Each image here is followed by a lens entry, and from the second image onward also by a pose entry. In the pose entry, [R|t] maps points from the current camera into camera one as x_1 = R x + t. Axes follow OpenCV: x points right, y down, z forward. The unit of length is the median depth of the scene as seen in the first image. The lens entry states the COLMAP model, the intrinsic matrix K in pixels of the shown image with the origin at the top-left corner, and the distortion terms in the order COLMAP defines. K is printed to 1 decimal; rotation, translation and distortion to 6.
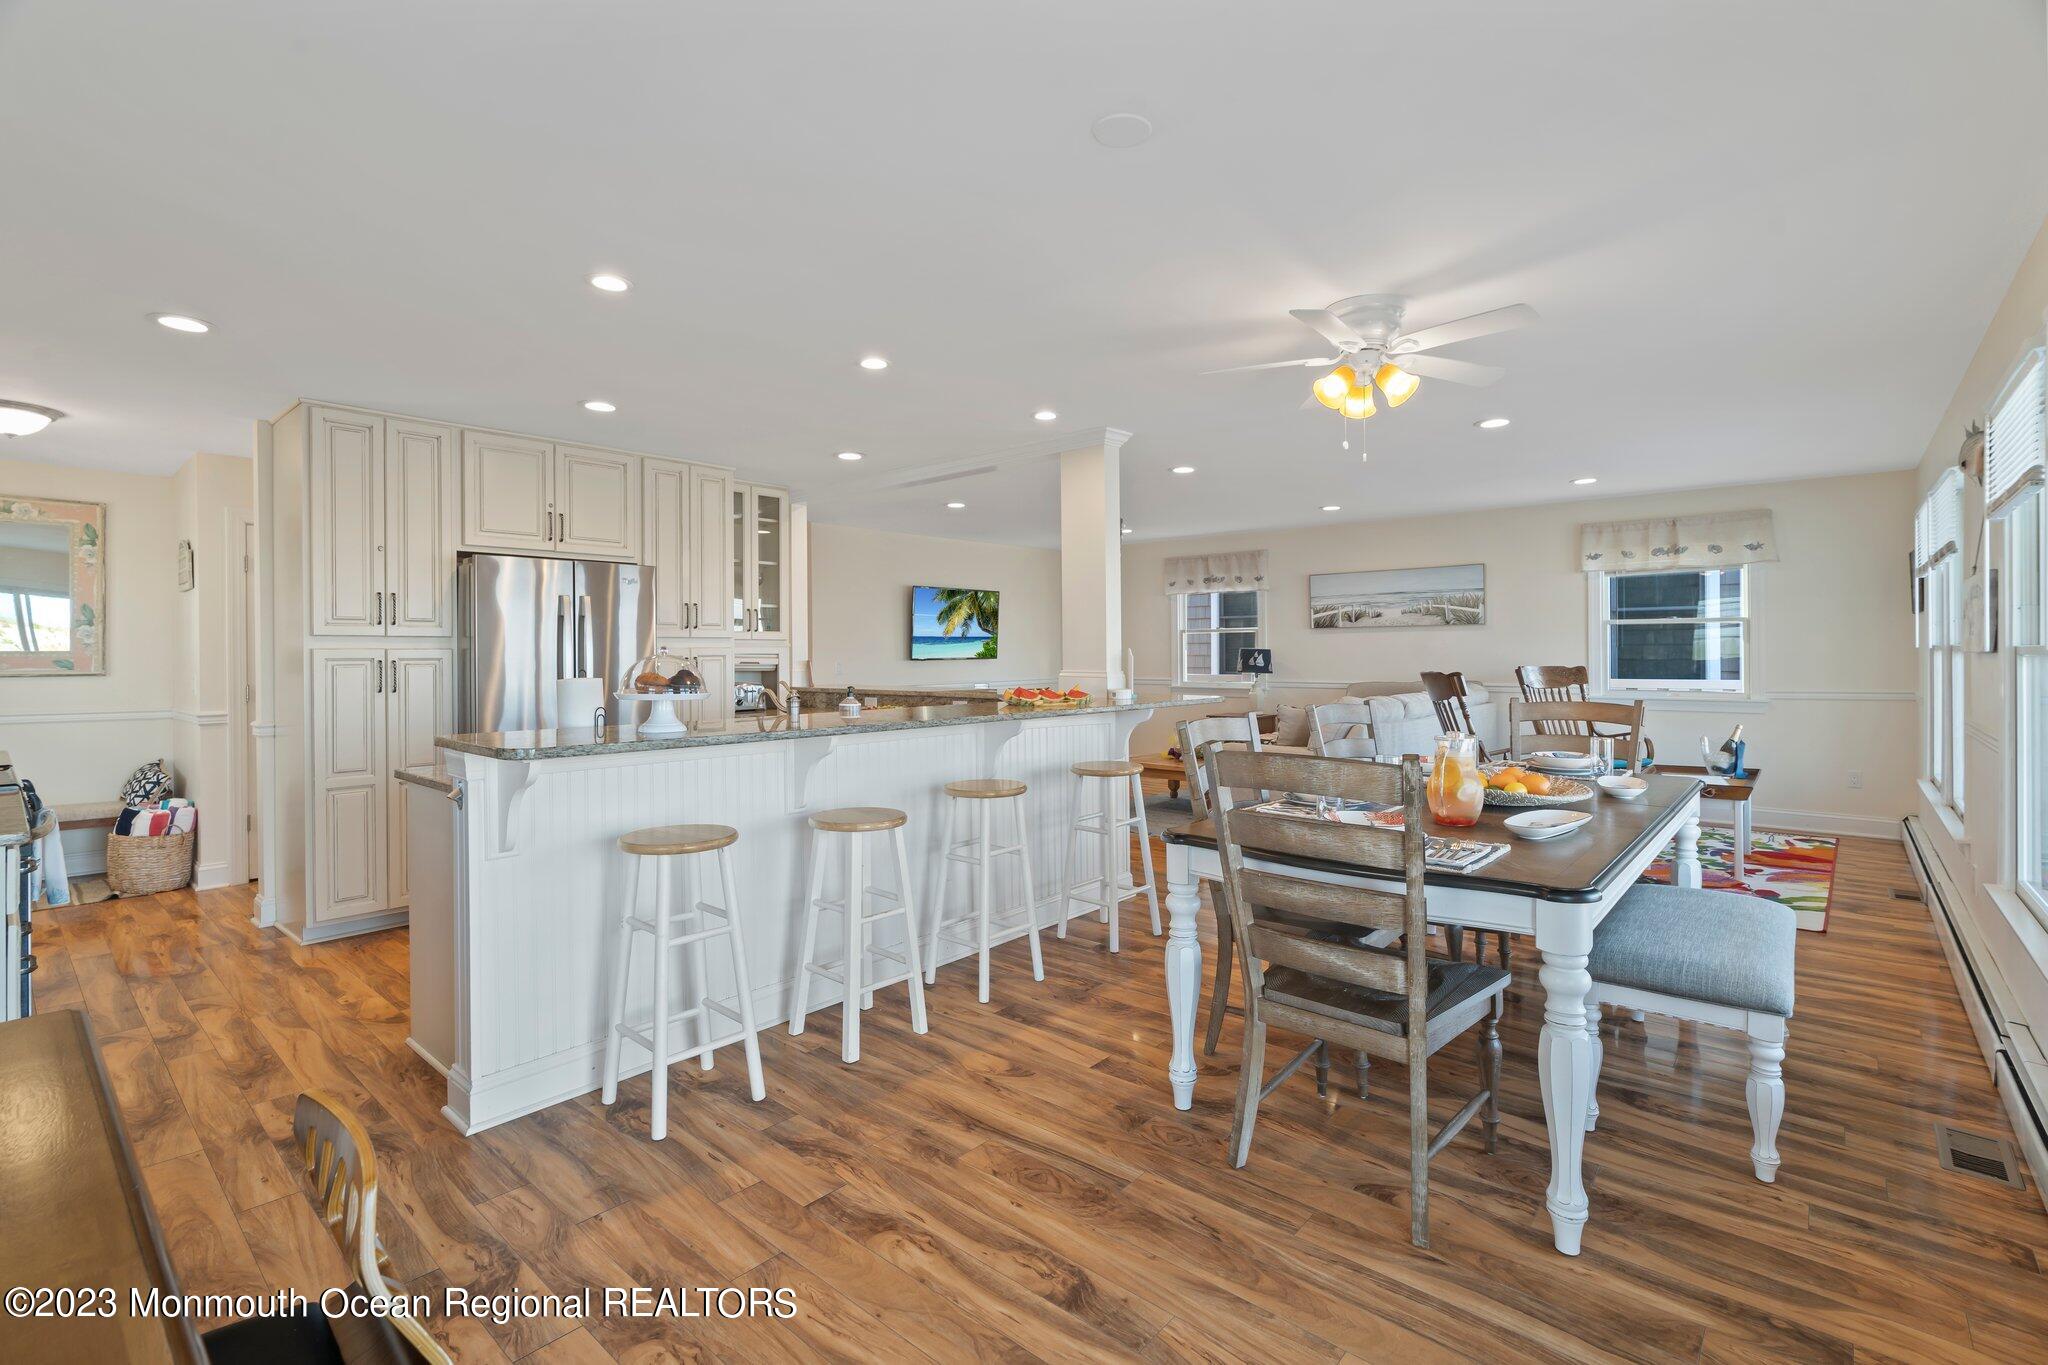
lens RADIAL K [[930.2, 0, 1015.3], [0, 930.2, 653.1], [0, 0, 1]] dist [-0.011116, 0.000395]
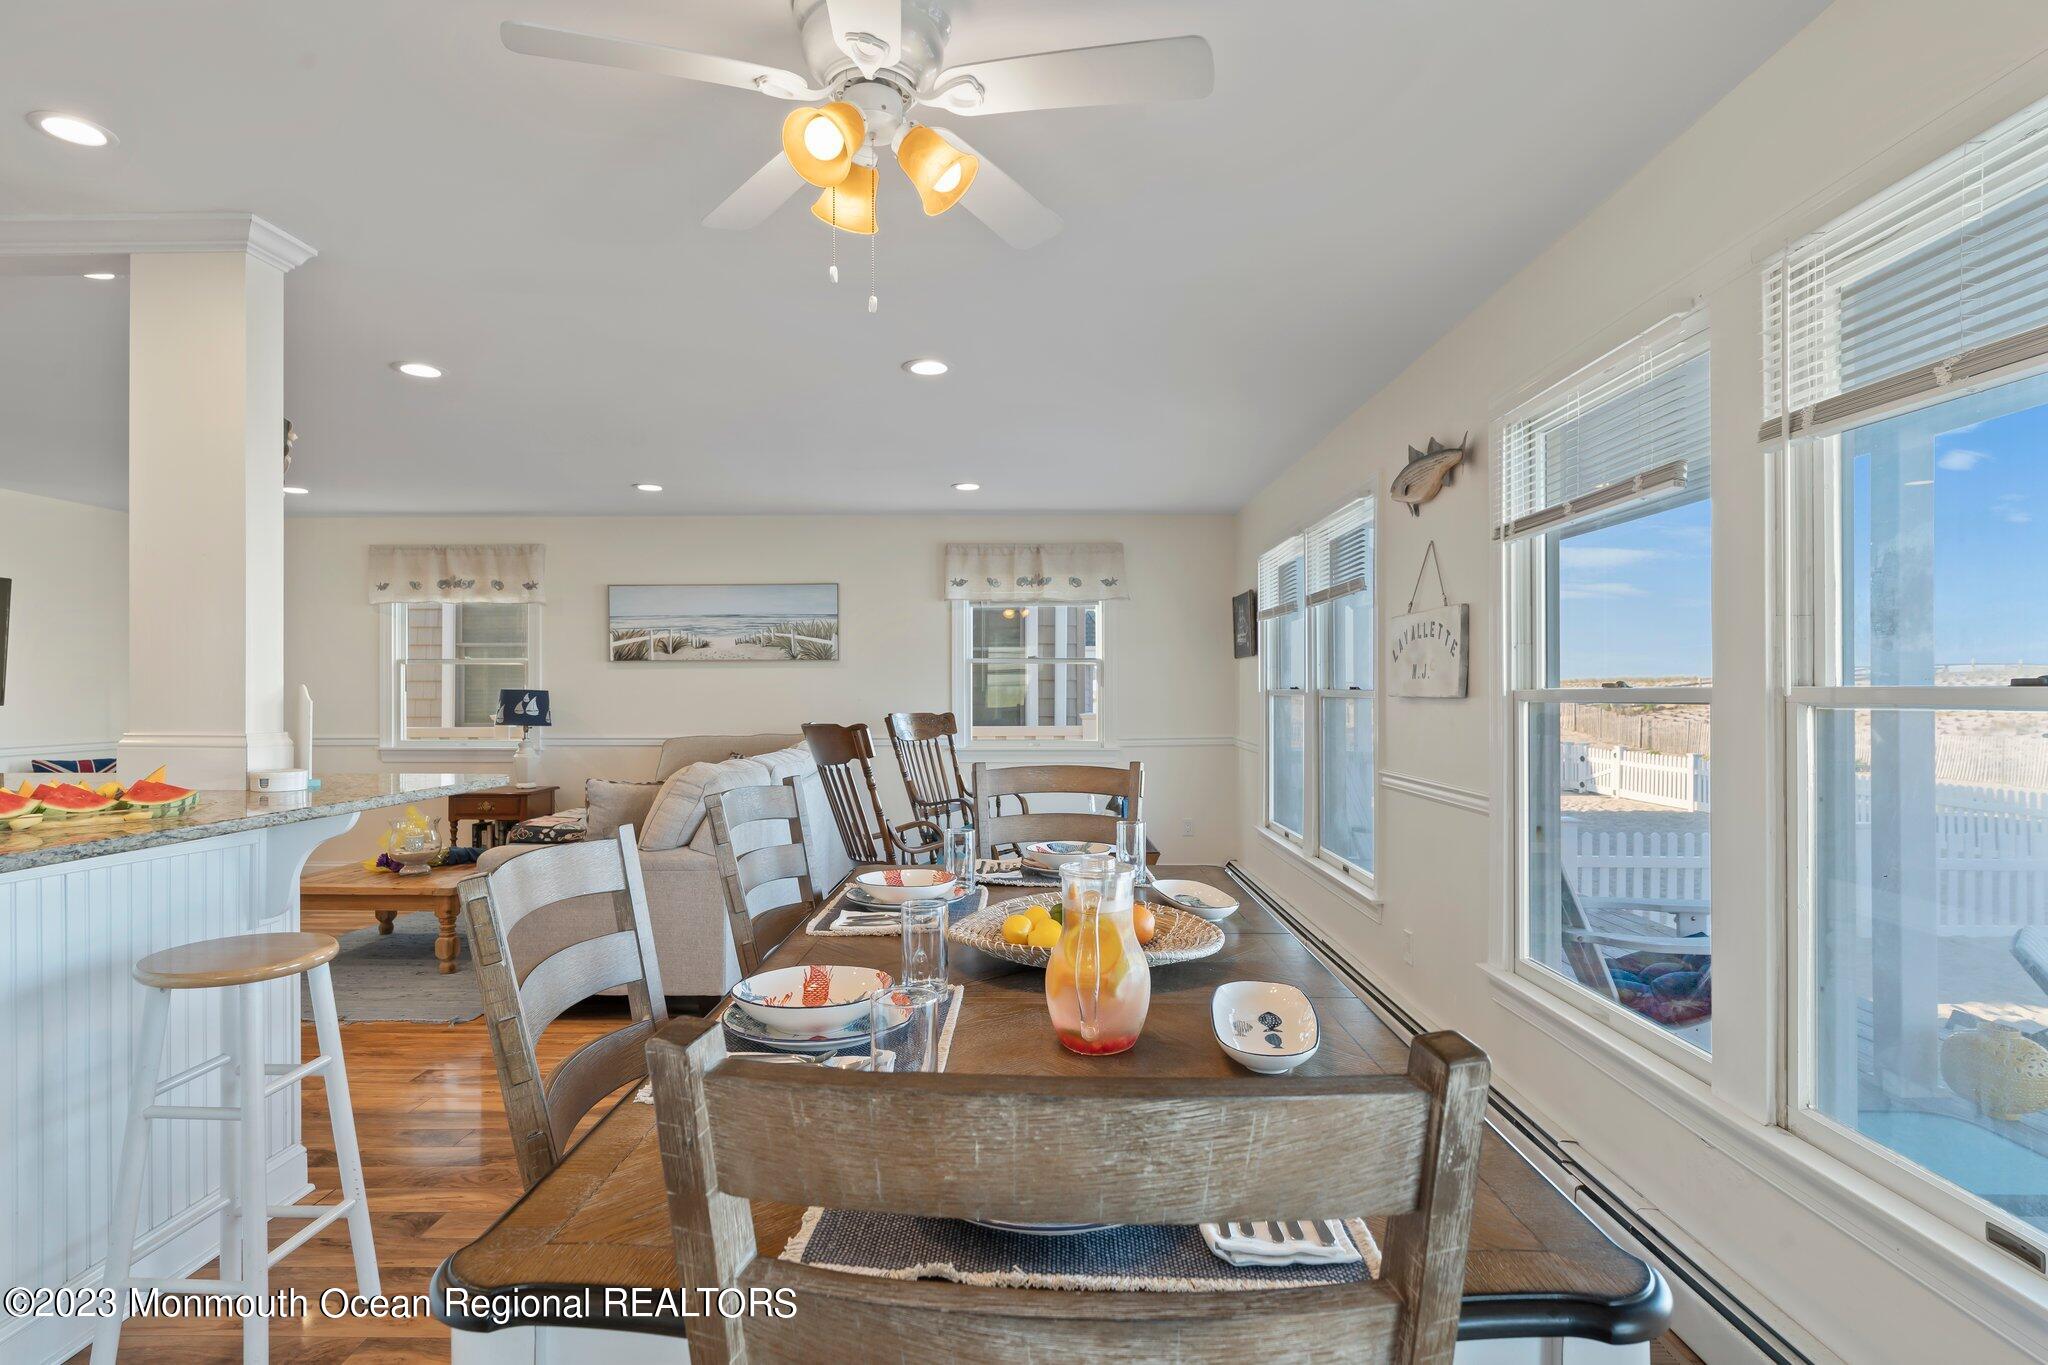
lens RADIAL K [[1076.7, 0, 1017.9], [0, 1076.7, 683.2], [0, 0, 1]] dist [-0.003806, 0.000636]
pose [[0.757349, 0.010245, 0.652930, 0.027087], [-0.002078, 0.999910, -0.013279, 0.000313], [-0.653007, 0.008700, 0.757302, 0.232017]]
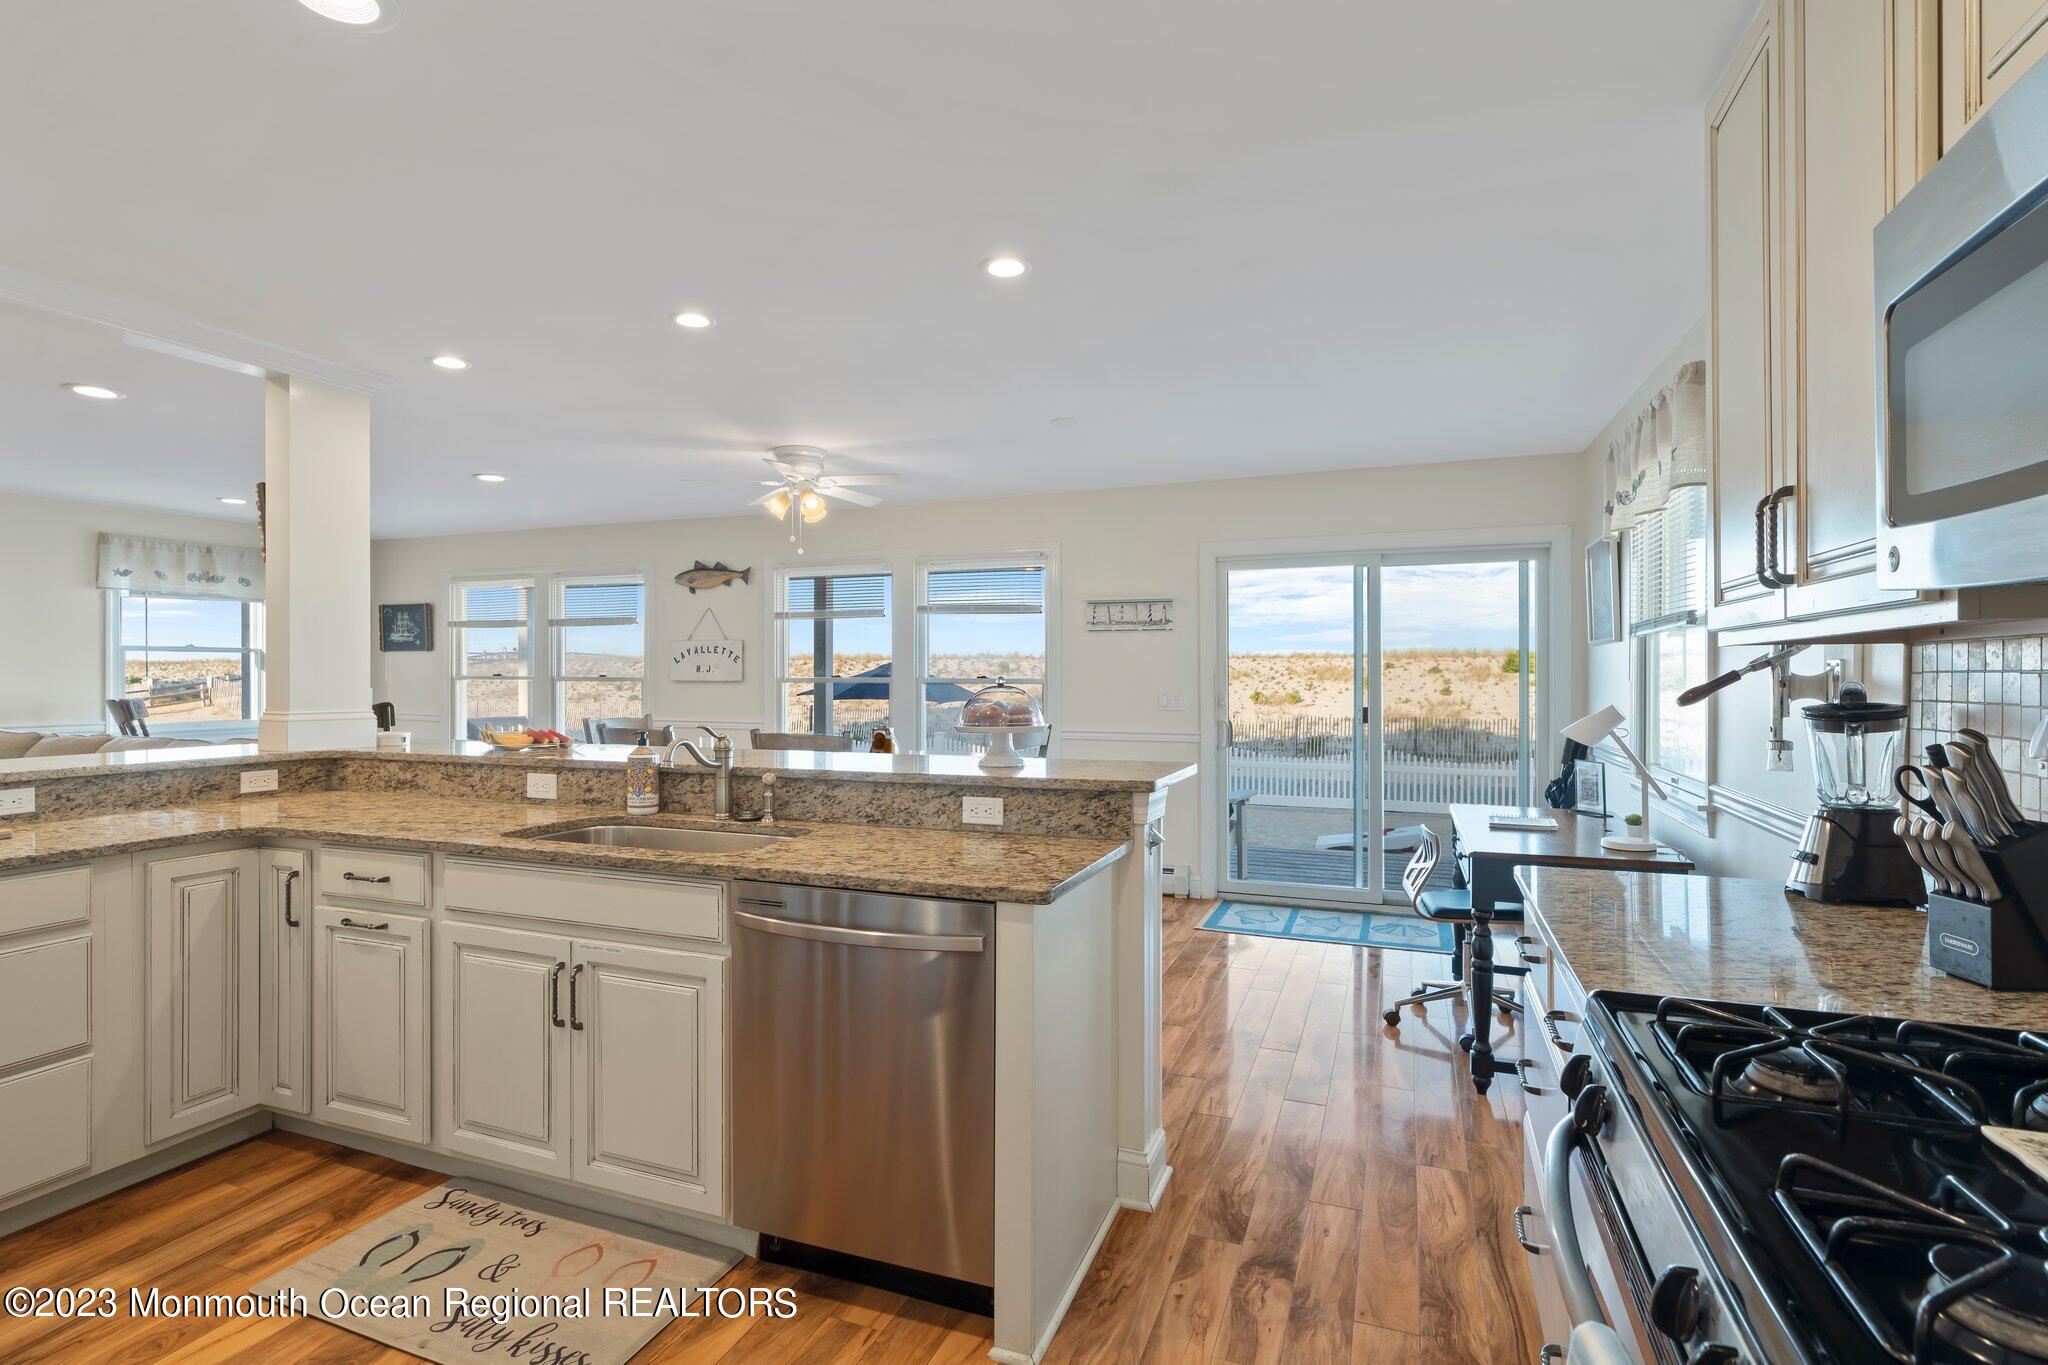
lens RADIAL K [[982.7, 0, 1026.4], [0, 982.7, 674.3], [0, 0, 1]] dist [0.000545, 0.000029]
pose [[-0.349024, 0.001429, 0.937113, -0.555085], [0.003393, 0.999994, -0.000261, -0.006103], [-0.937108, 0.003089, -0.349027, 0.548129]]
